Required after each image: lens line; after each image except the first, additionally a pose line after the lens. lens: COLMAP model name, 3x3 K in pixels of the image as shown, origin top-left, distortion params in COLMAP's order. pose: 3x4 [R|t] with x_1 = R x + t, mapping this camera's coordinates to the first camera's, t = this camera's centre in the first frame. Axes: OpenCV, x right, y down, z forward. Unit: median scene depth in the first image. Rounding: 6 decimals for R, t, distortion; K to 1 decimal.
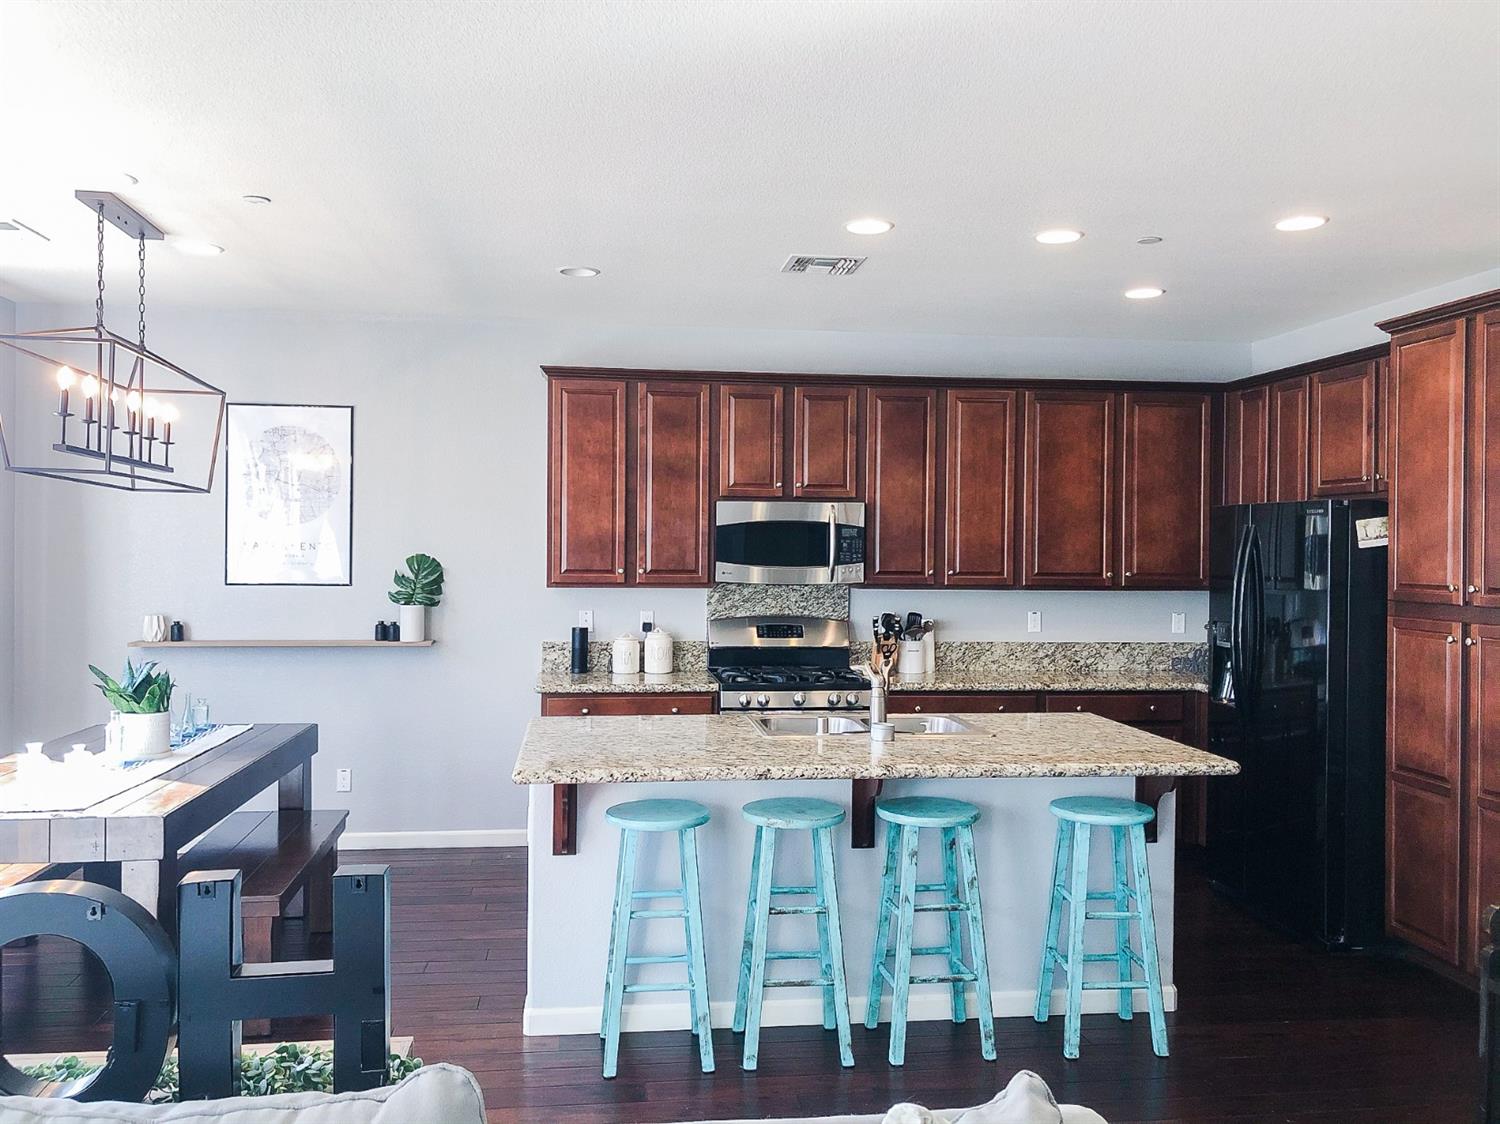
lens RADIAL K [[1219.6, 0, 750.0], [0, 1219.6, 547.9], [0, 0, 1]] dist [0.046350, -0.066232]
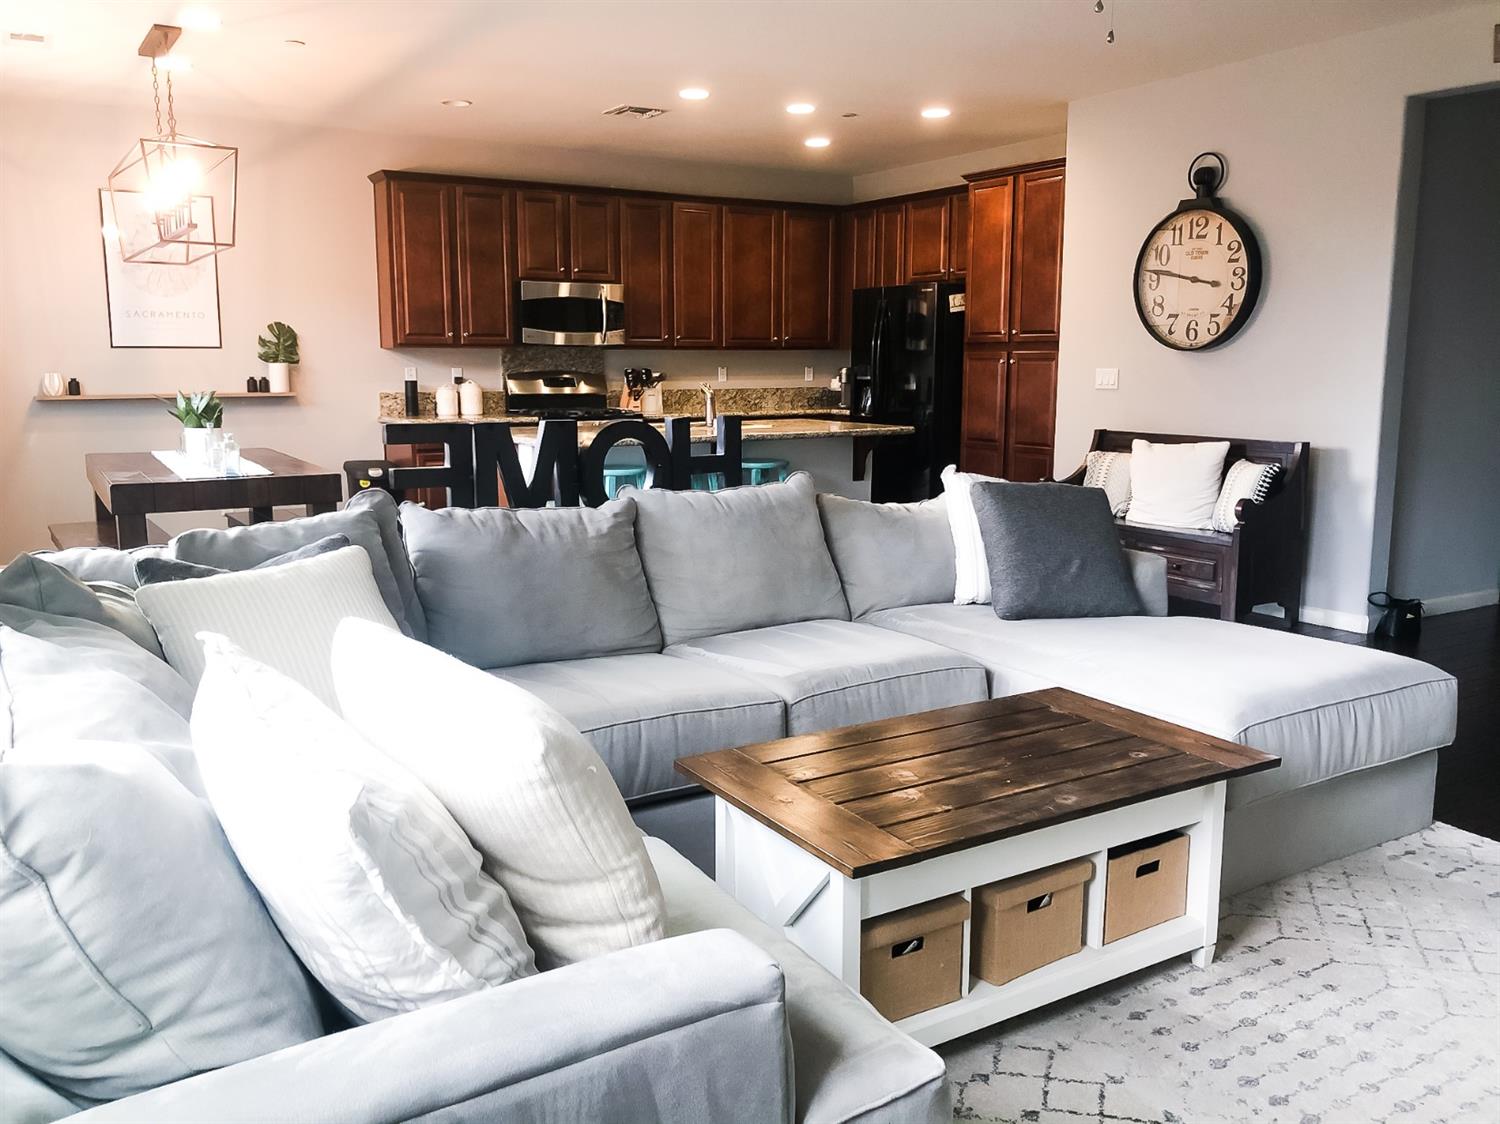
lens RADIAL K [[1219.6, 0, 759.3], [0, 1219.6, 557.9], [0, 0, 1]] dist [0.046350, -0.066232]
pose [[0.910970, -0.077255, 0.405174, -0.352317], [0.010648, 0.986381, 0.164133, 0.042554], [-0.412336, -0.145206, 0.899386, -0.356613]]
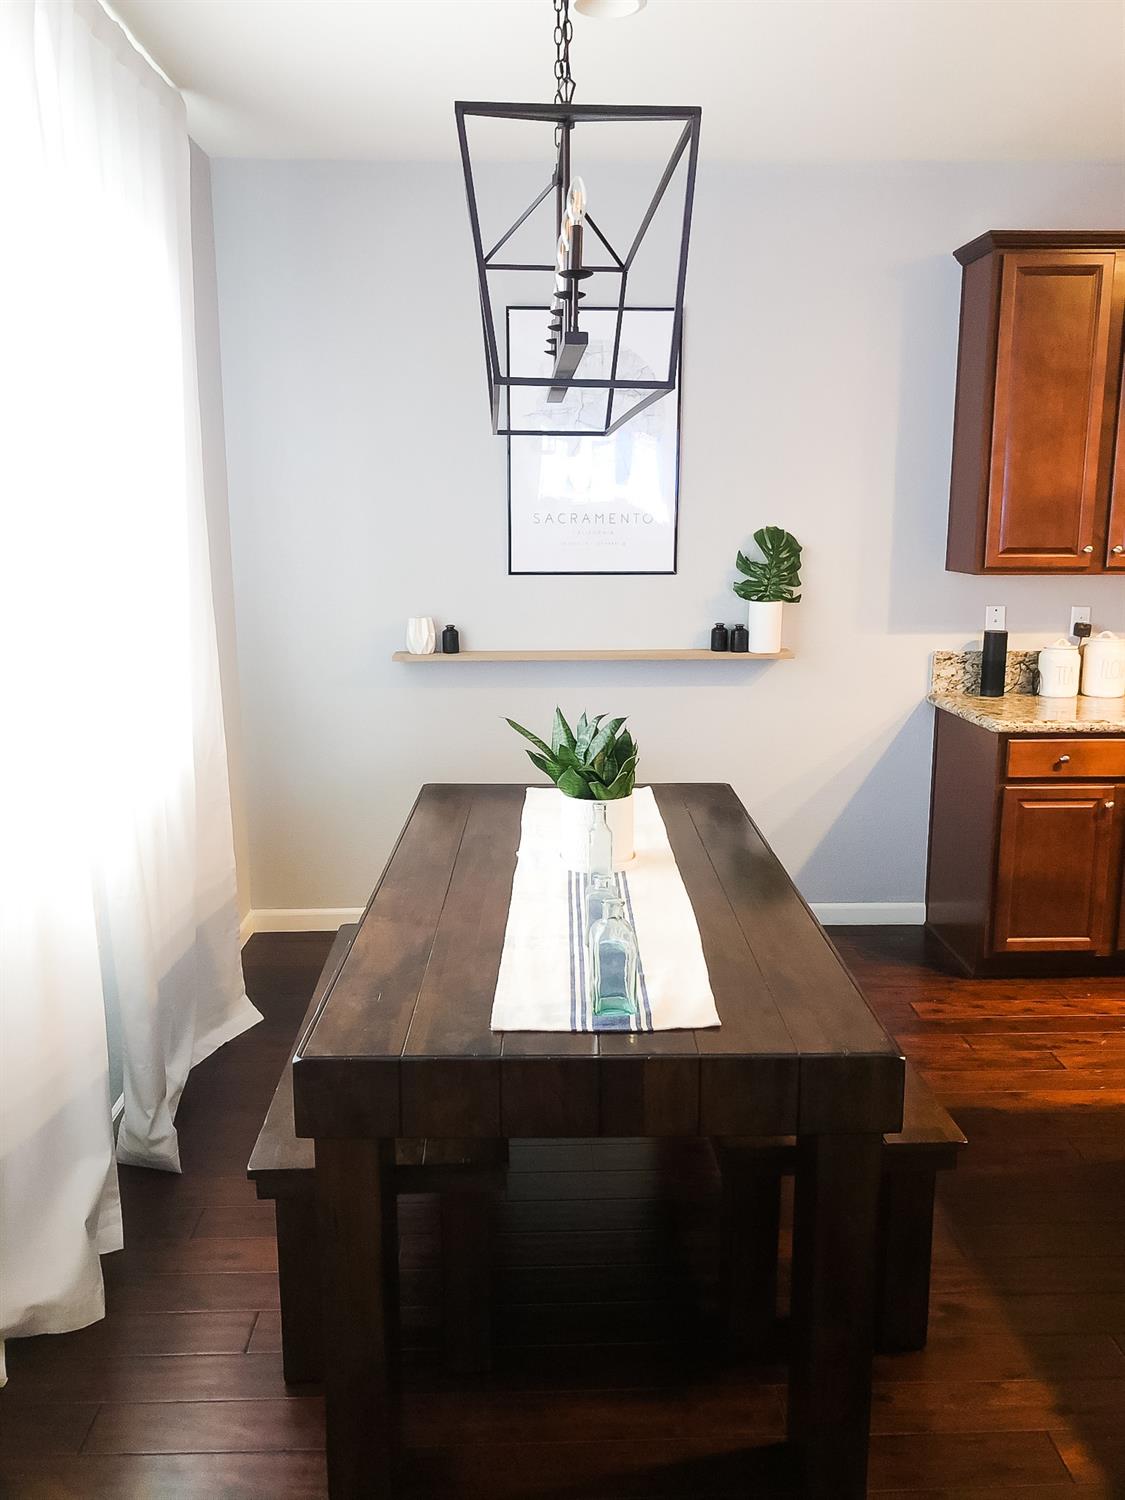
lens RADIAL K [[1219.6, 0, 555.9], [0, 1219.6, 742.9], [0, 0, 1]] dist [0.046350, -0.066232]
pose [[0.993012, 0.009213, -0.117653, -0.313421], [0.012880, 0.982532, 0.185646, -0.005397], [0.117308, -0.185864, 0.975548, 0.282592]]
